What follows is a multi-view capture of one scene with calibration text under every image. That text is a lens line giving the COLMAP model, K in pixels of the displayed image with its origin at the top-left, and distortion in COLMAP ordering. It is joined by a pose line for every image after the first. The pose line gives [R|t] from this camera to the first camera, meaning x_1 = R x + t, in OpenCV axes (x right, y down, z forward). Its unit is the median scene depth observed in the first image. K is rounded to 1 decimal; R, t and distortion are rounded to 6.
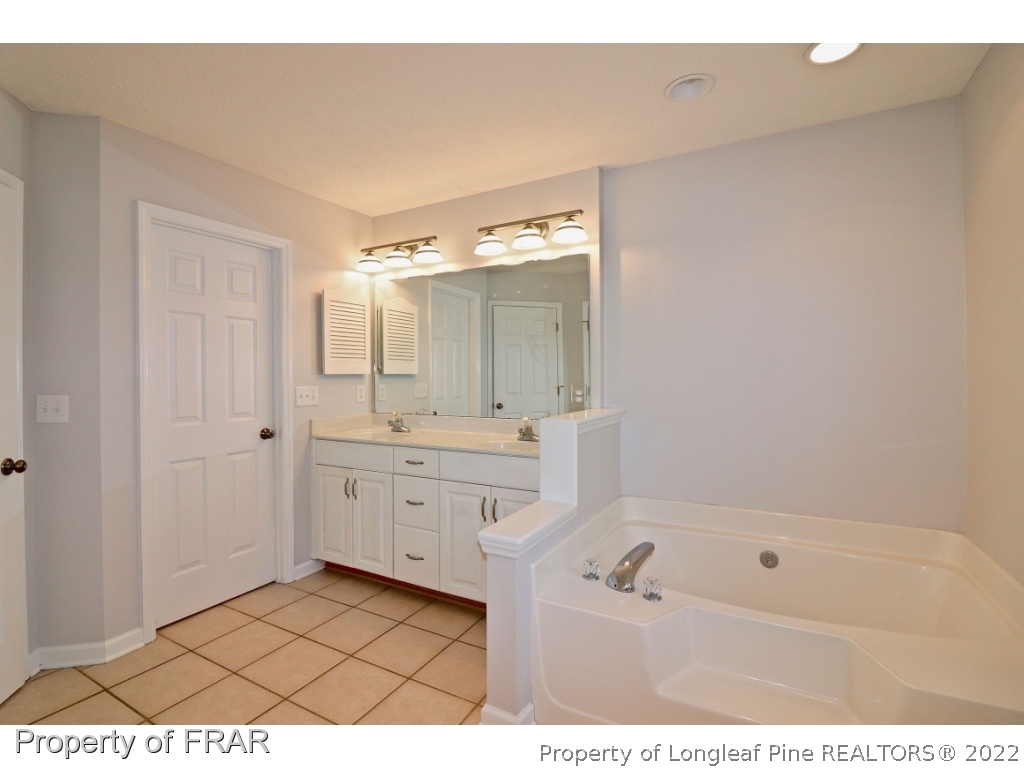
lens RADIAL K [[475.0, 0, 500.6], [0, 475.0, 375.9], [0, 0, 1]] dist [-0.000175, -0.011833]
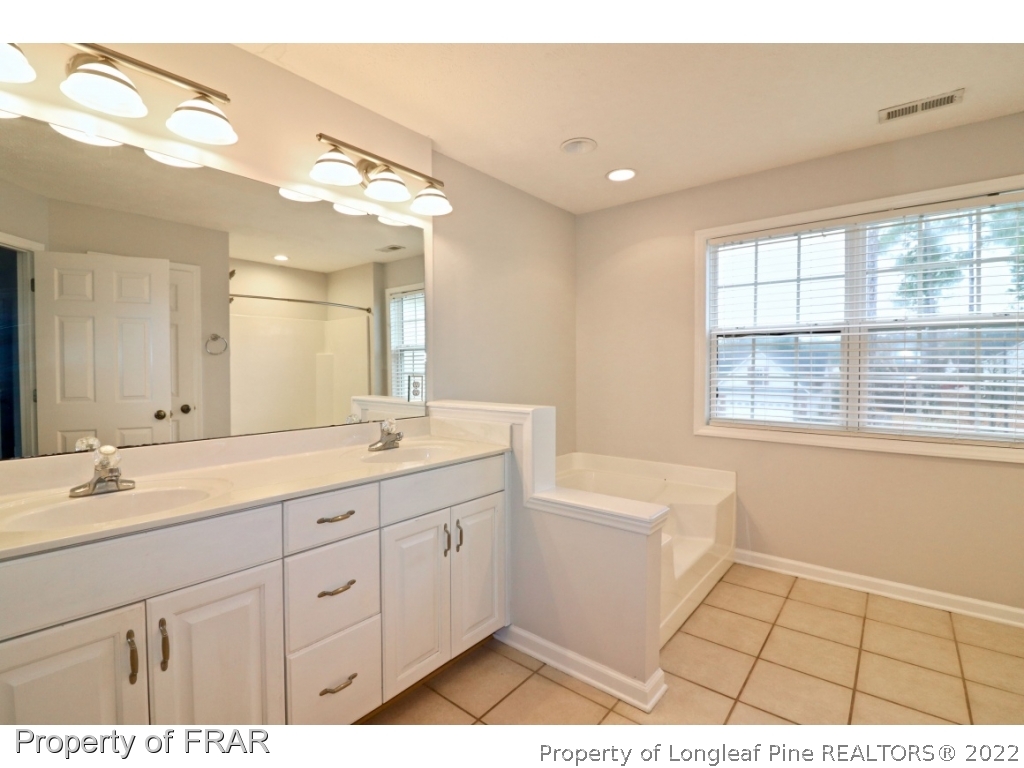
lens RADIAL K [[475.0, 0, 500.6], [0, 475.0, 375.9], [0, 0, 1]] dist [-0.000175, -0.011833]
pose [[0.195235, -0.013480, 0.980664, -0.691651], [0.006013, 0.999903, 0.012547, 0.009418], [-0.980738, 0.003447, 0.195297, 0.700366]]
